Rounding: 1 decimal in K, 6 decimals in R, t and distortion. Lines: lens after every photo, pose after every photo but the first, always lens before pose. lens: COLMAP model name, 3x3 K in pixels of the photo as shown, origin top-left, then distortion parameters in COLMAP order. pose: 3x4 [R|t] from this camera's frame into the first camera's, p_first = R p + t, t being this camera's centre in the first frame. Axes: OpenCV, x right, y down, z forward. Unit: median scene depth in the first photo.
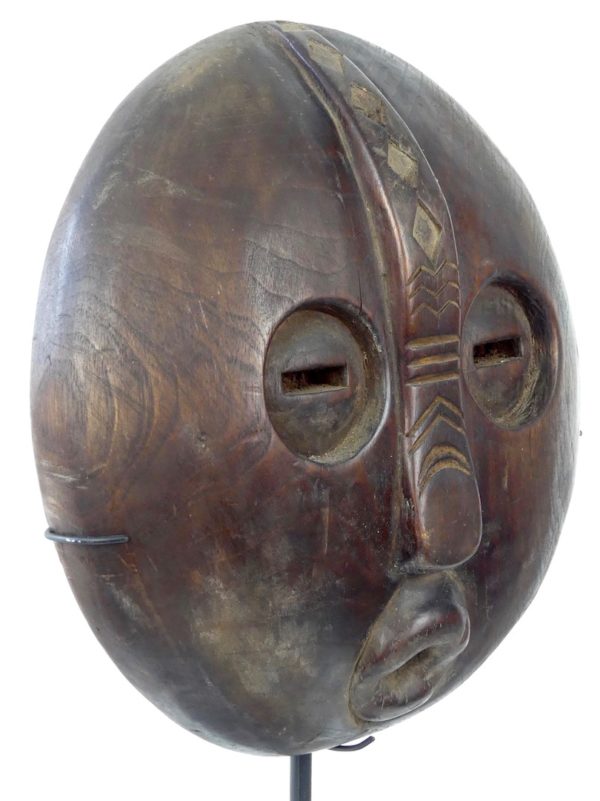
lens RADIAL K [[2366.5, 0, 299.6], [0, 2366.5, 400.3], [0, 0, 1]] dist [-0.084530, 0.000000]
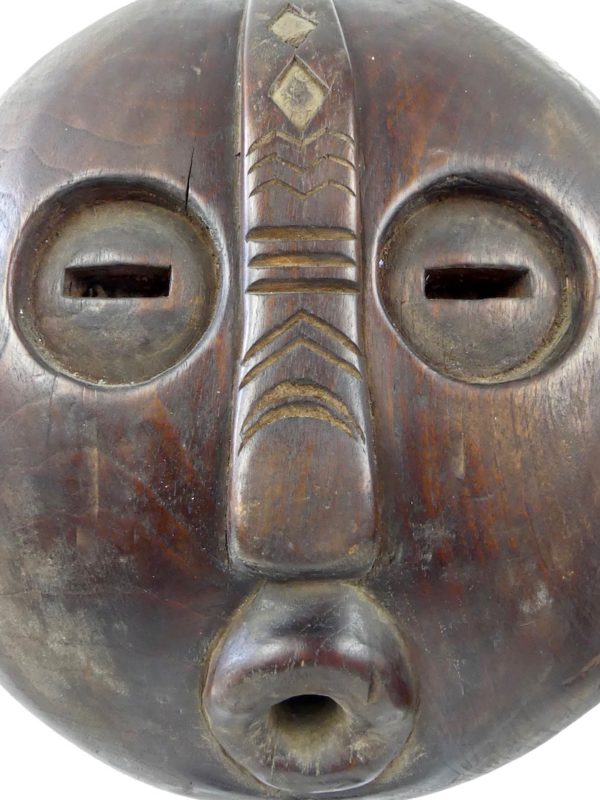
lens RADIAL K [[809.2, 0, 263.1], [0, 809.2, 354.9], [0, 0, 1]] dist [-0.016845, 0.000000]
pose [[0.714596, -0.049889, -0.697756, 0.219735], [-0.122510, 0.973113, -0.195044, 0.058938], [0.688726, 0.224860, 0.689271, 0.848044]]
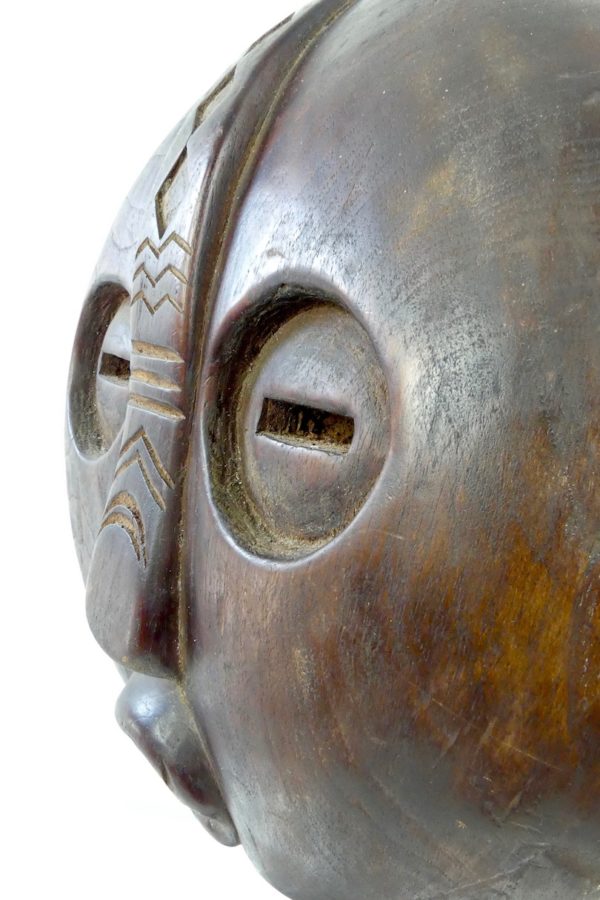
lens RADIAL K [[675.8, 0, 301.6], [0, 675.8, 450.0], [0, 0, 1]] dist [-0.013874, 0.000455]
pose [[-0.093380, 0.195901, -0.976168, 0.259738], [-0.253019, 0.943594, 0.213568, -0.052623], [0.962944, 0.266932, -0.038546, 1.076421]]
